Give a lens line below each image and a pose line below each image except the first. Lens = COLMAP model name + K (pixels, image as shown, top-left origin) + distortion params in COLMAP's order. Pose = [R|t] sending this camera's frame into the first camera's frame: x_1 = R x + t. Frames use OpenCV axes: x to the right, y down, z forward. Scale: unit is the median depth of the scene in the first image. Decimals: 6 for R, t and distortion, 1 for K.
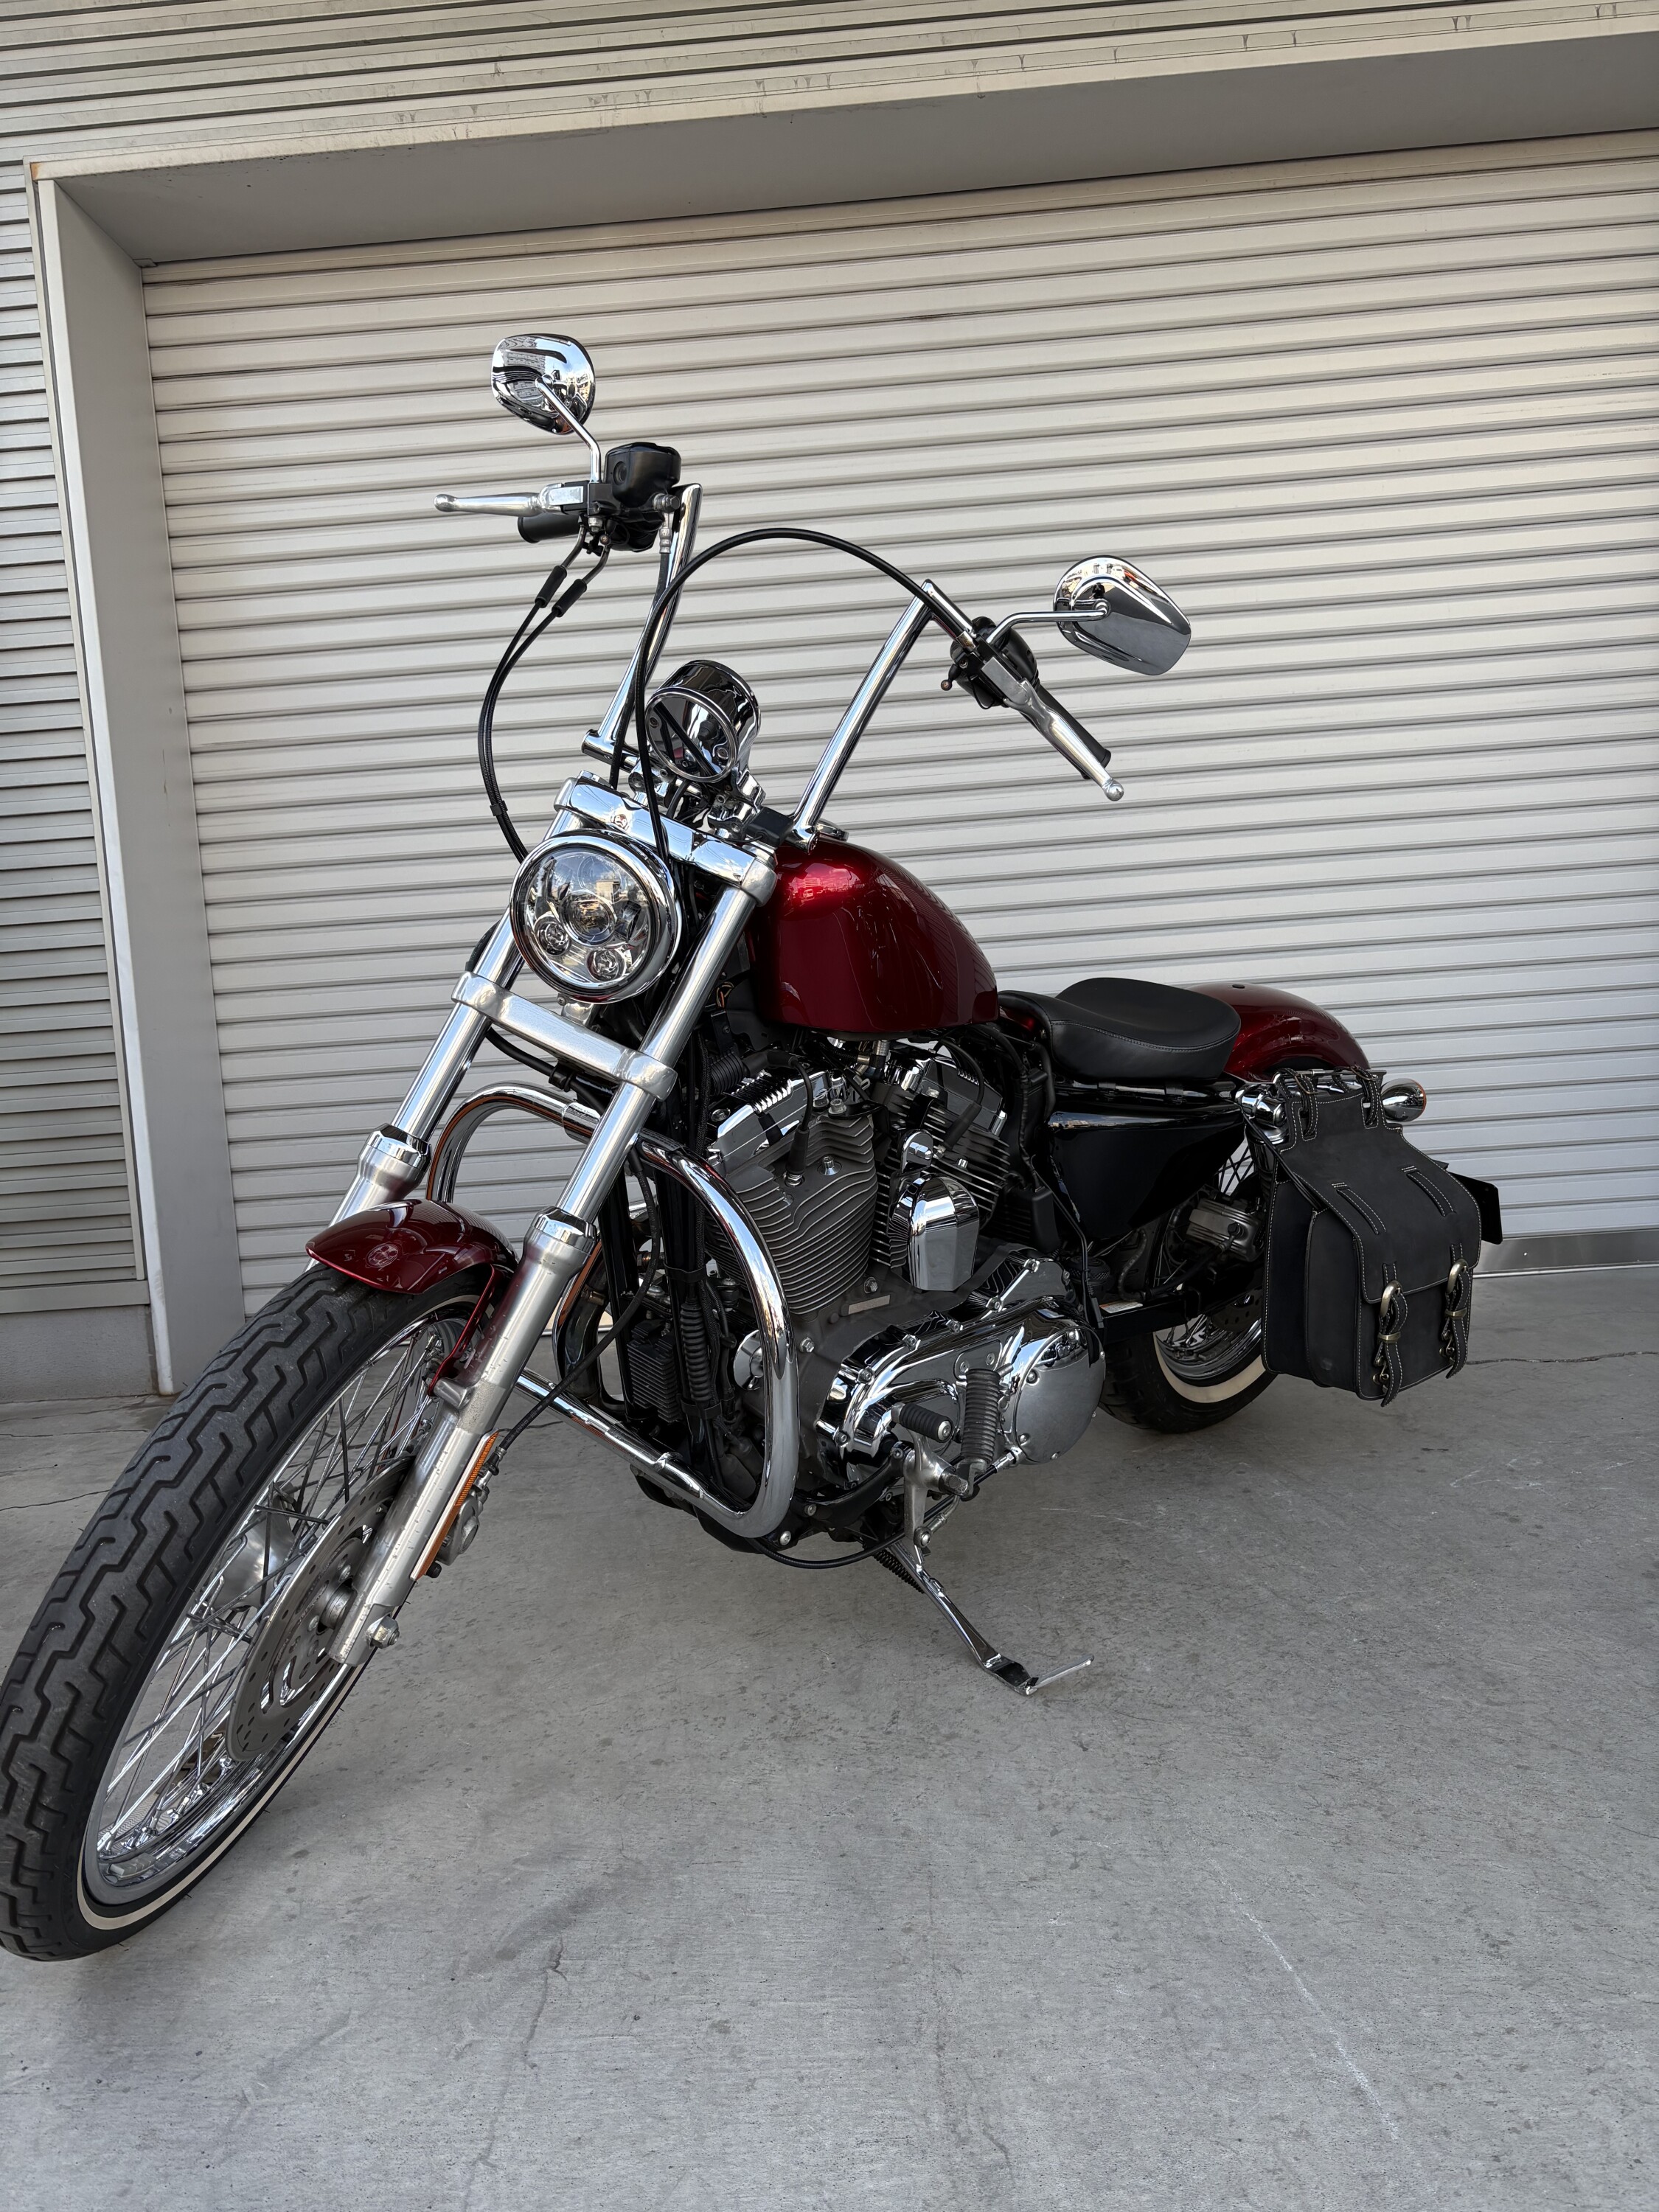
lens RADIAL K [[1653.6, 0, 832.1], [0, 1653.6, 1112.4], [0, 0, 1]] dist [0.025683, -0.021475]
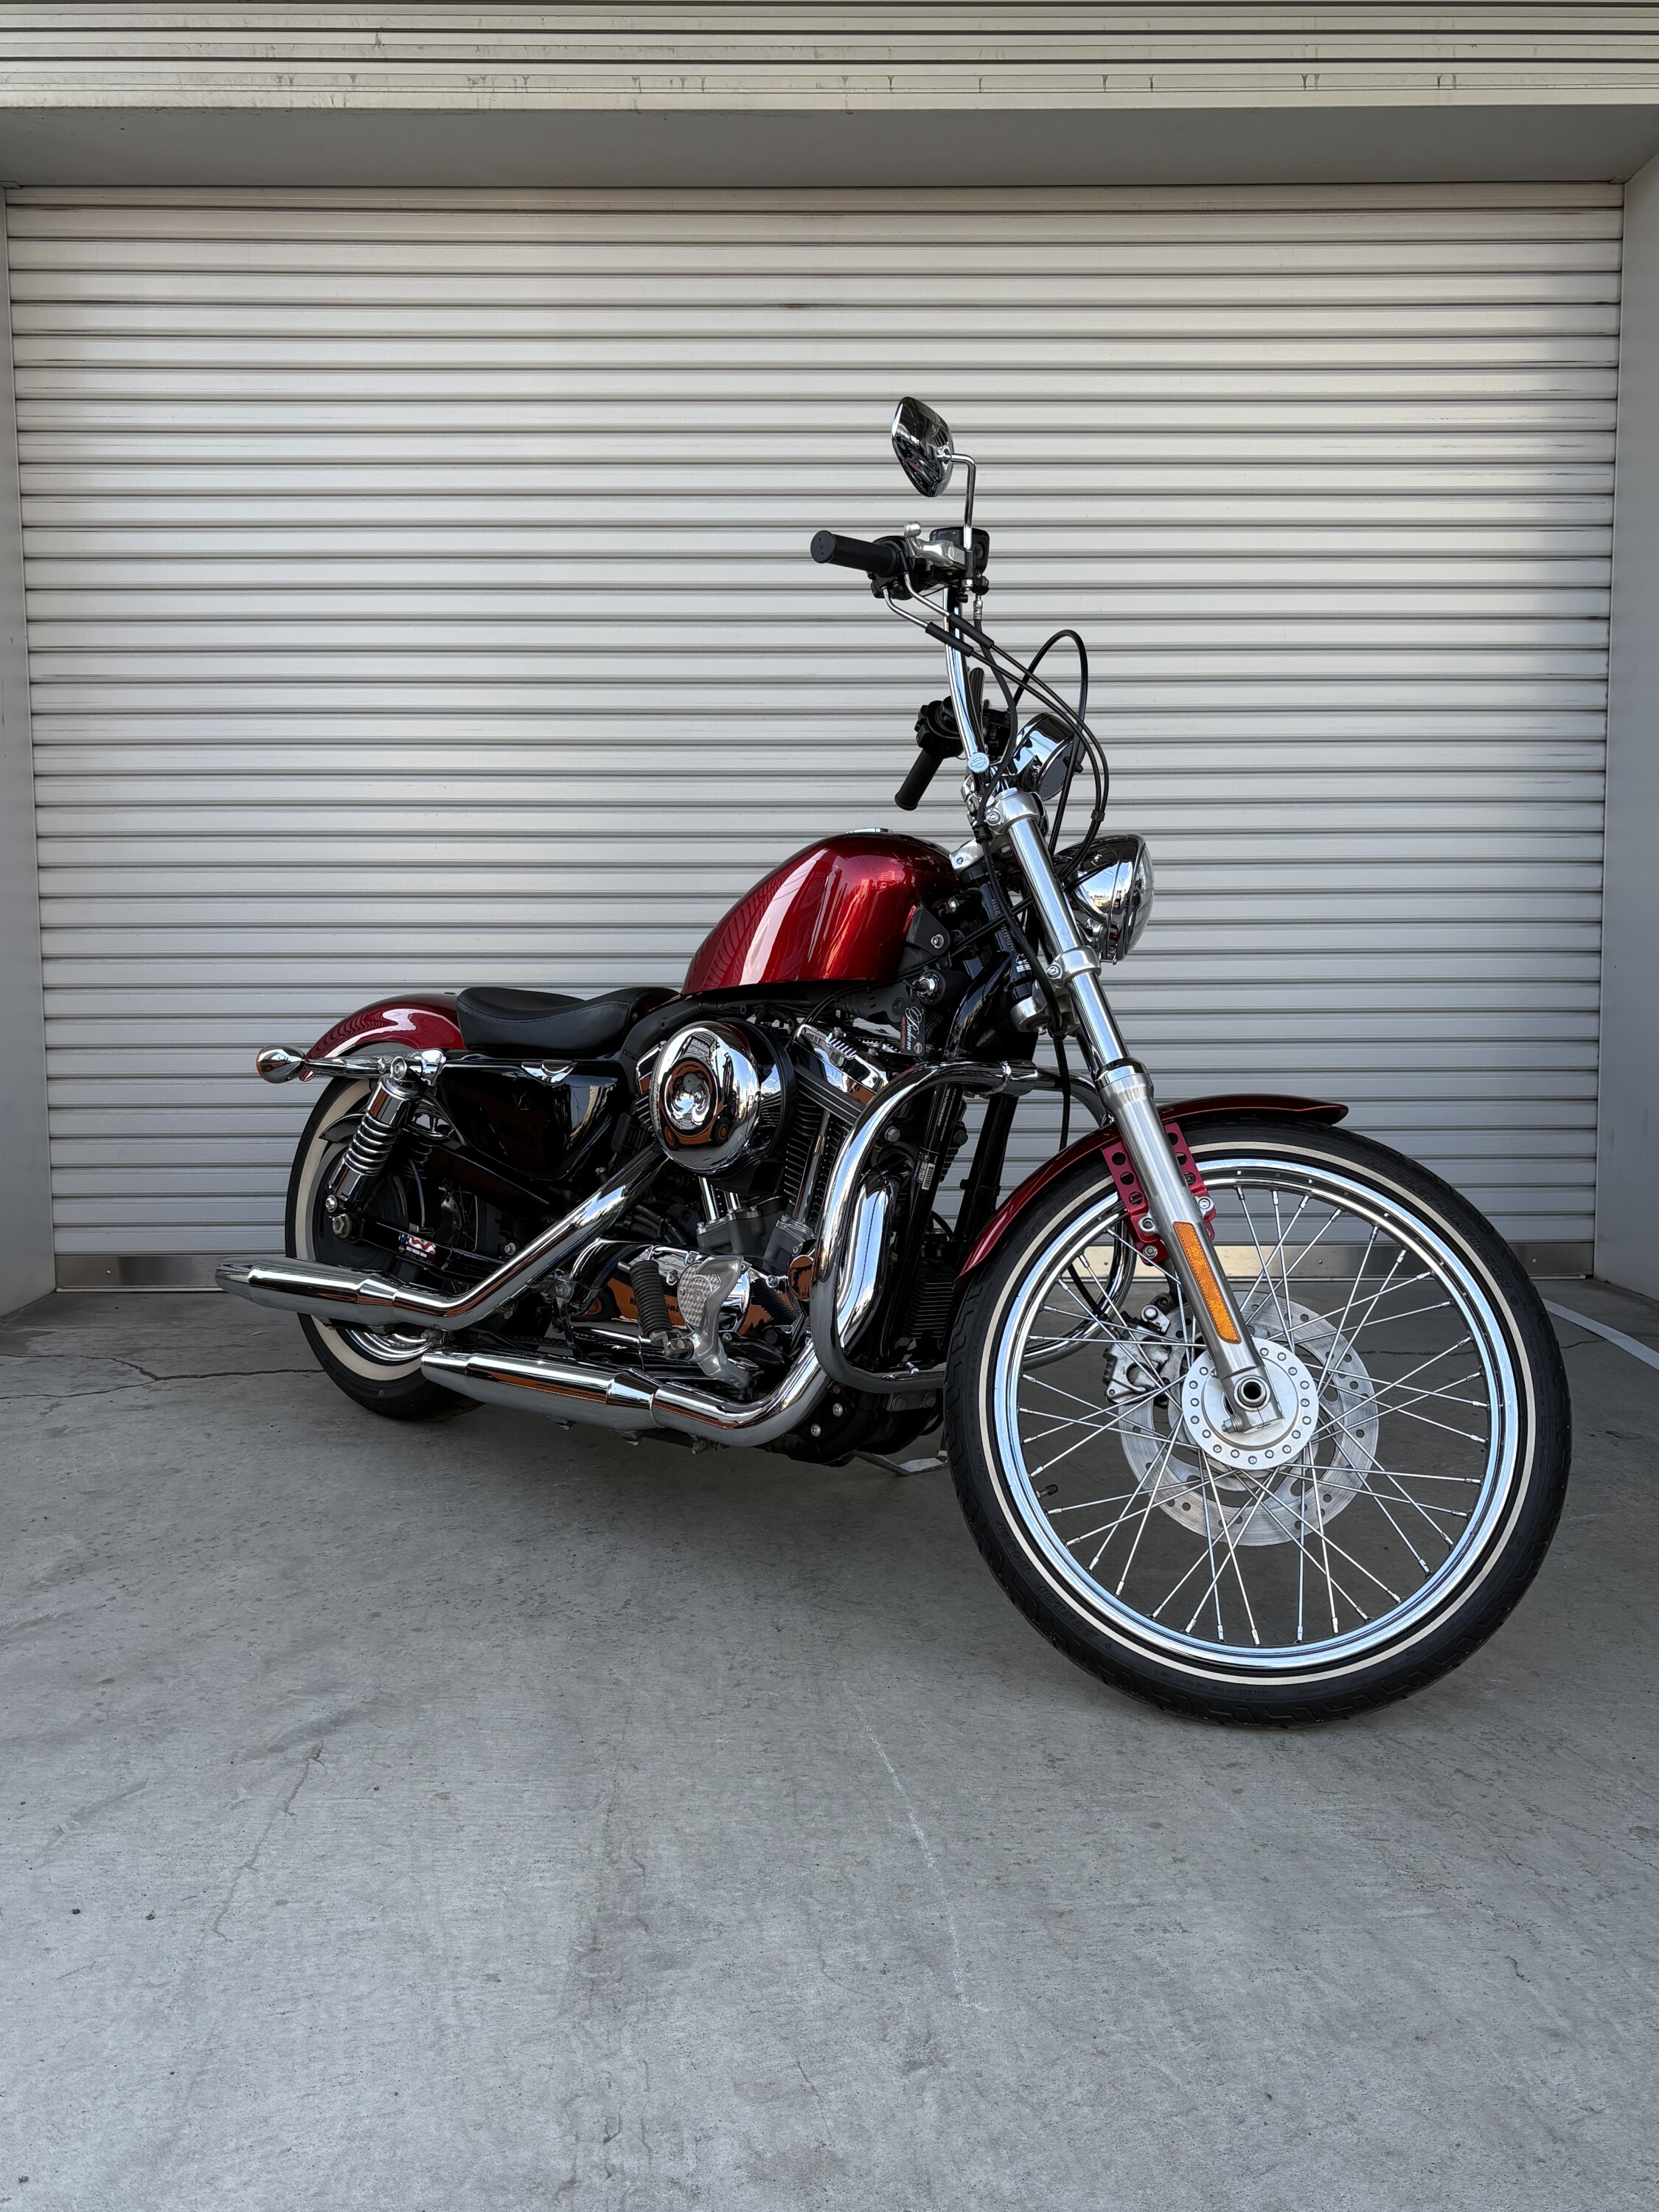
lens RADIAL K [[1924.8, 0, 825.7], [0, 1924.8, 1098.4], [0, 0, 1]] dist [0.016242, 0.023664]
pose [[0.996980, 0.058909, 0.050594, 0.088696], [-0.059266, 0.998227, 0.005587, -0.007824], [-0.050175, -0.008569, 0.998704, -0.364500]]
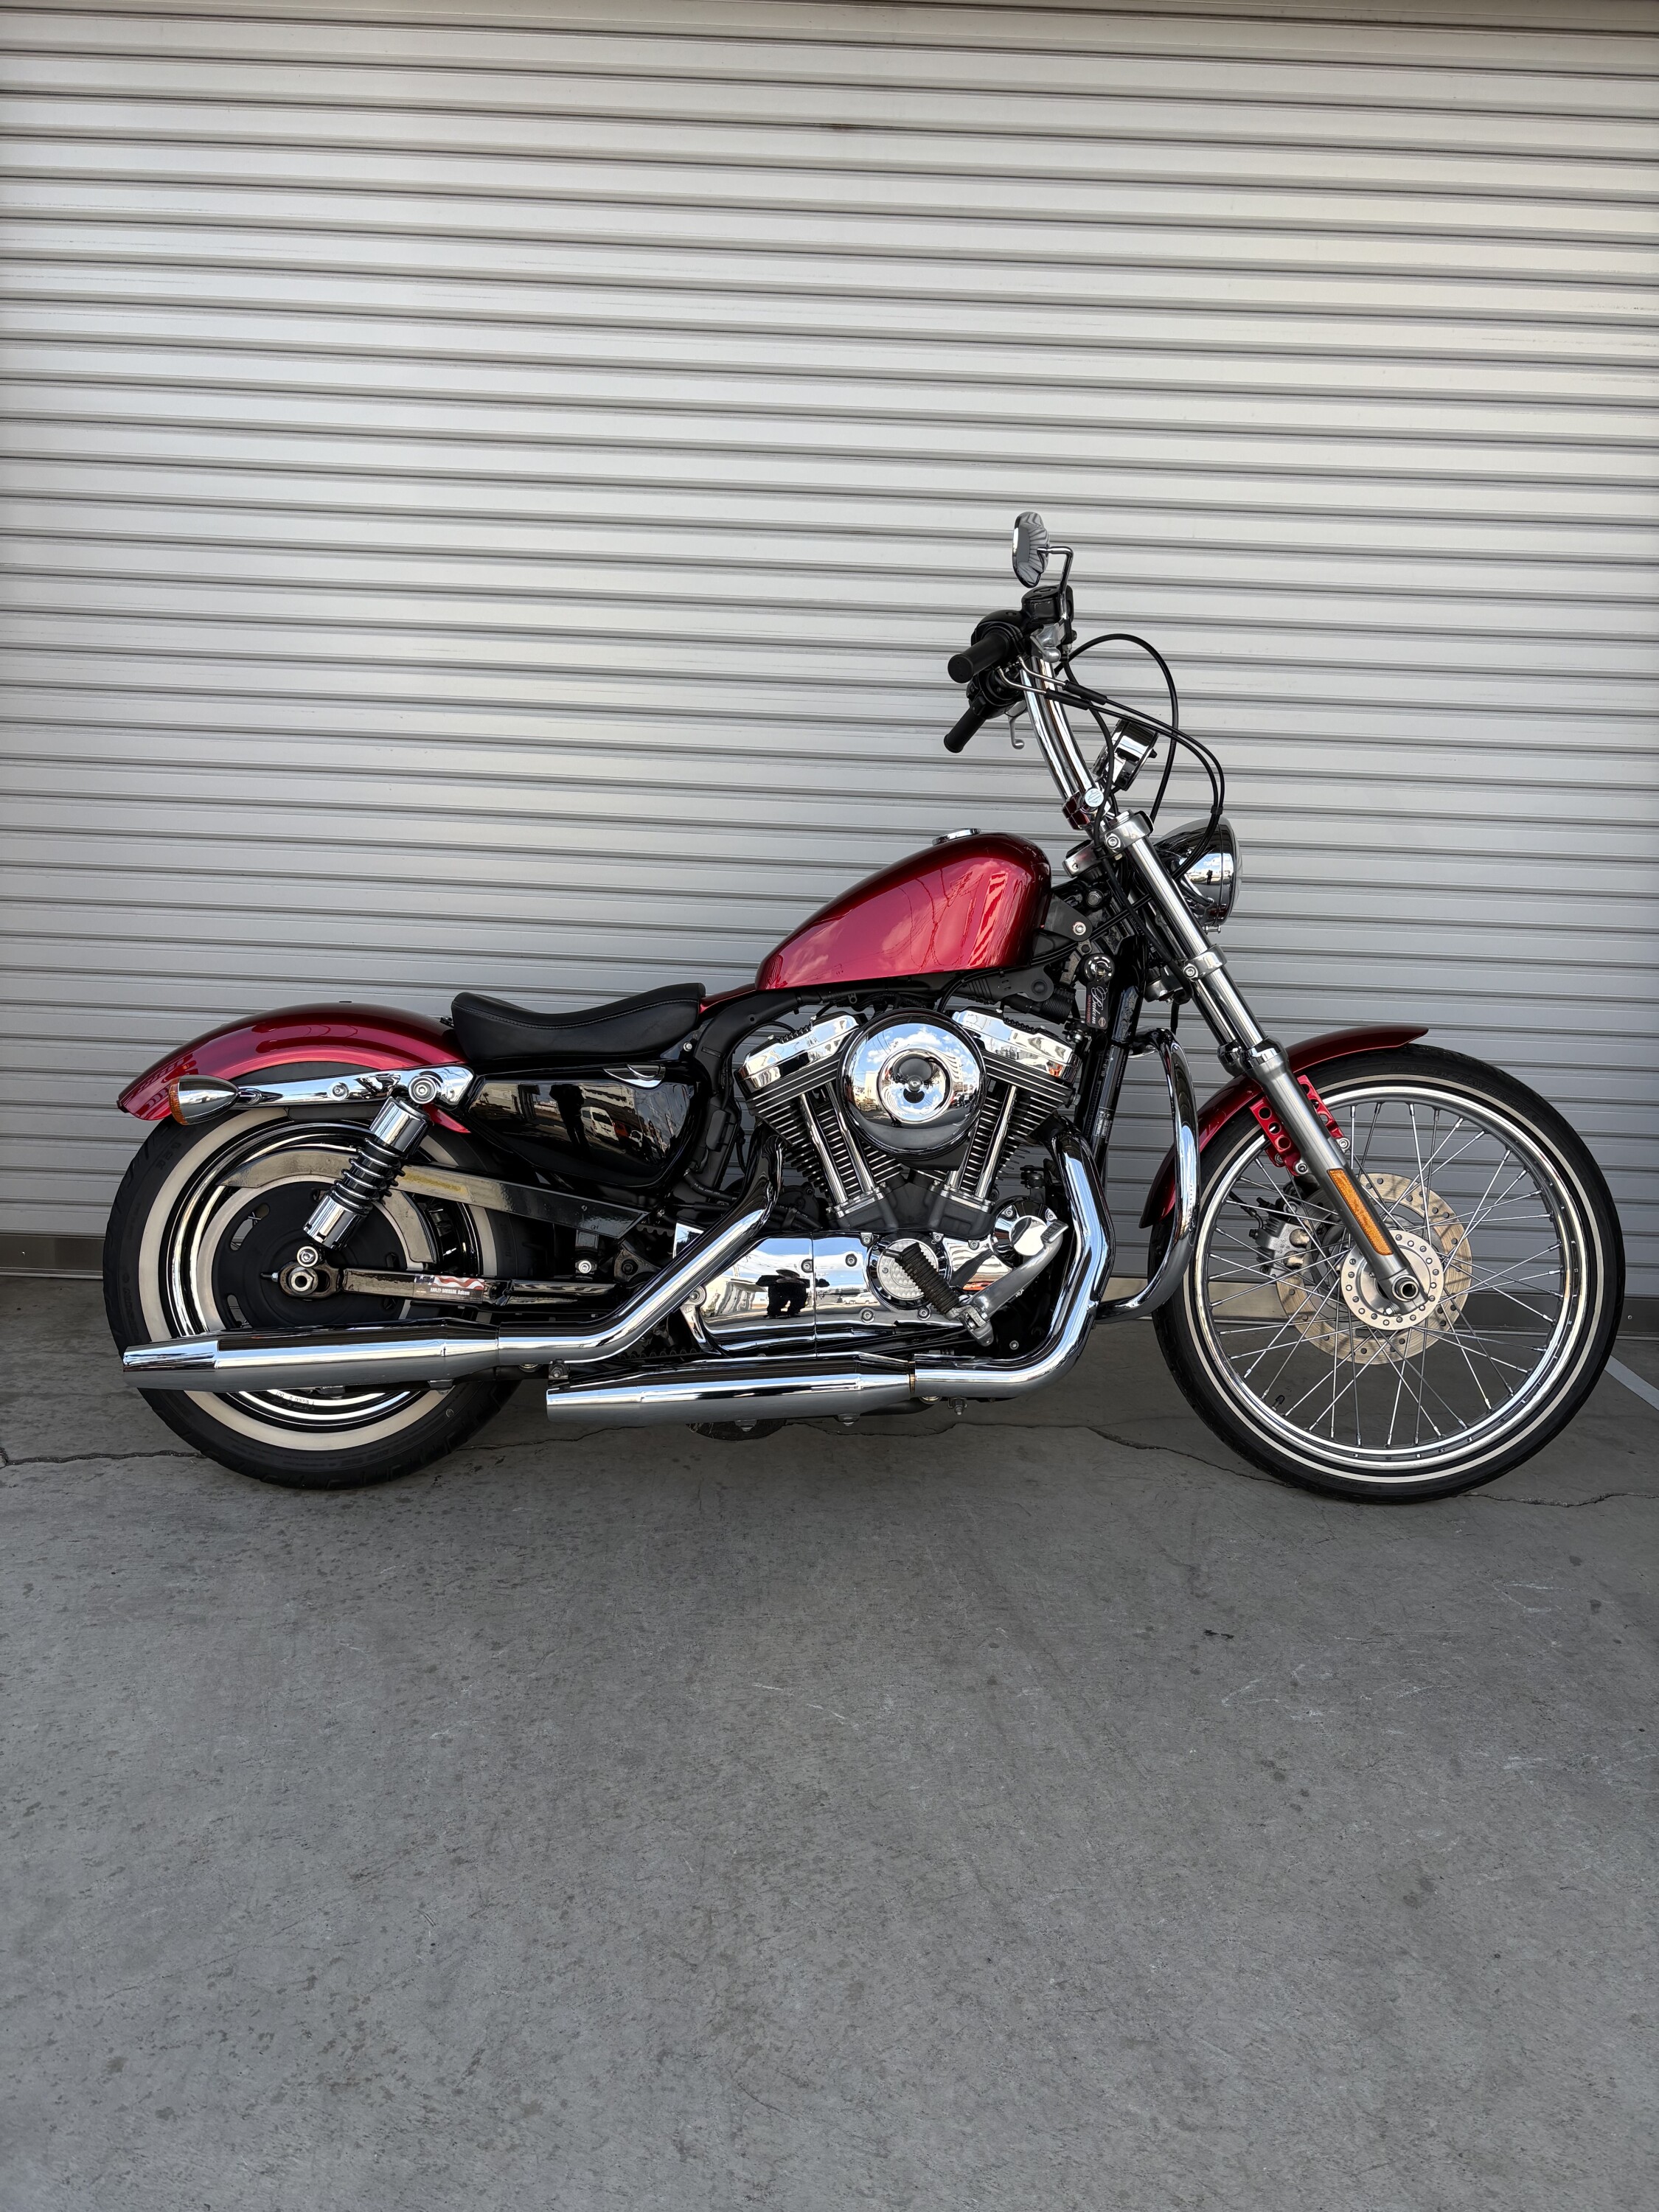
lens RADIAL K [[1653.6, 0, 835.6], [0, 1653.6, 1111.5], [0, 0, 1]] dist [0.025683, -0.021475]
pose [[0.993916, 0.100310, 0.045483, 0.131228], [-0.105727, 0.984665, 0.138768, -0.233272], [-0.030866, -0.142732, 0.989280, 0.247181]]
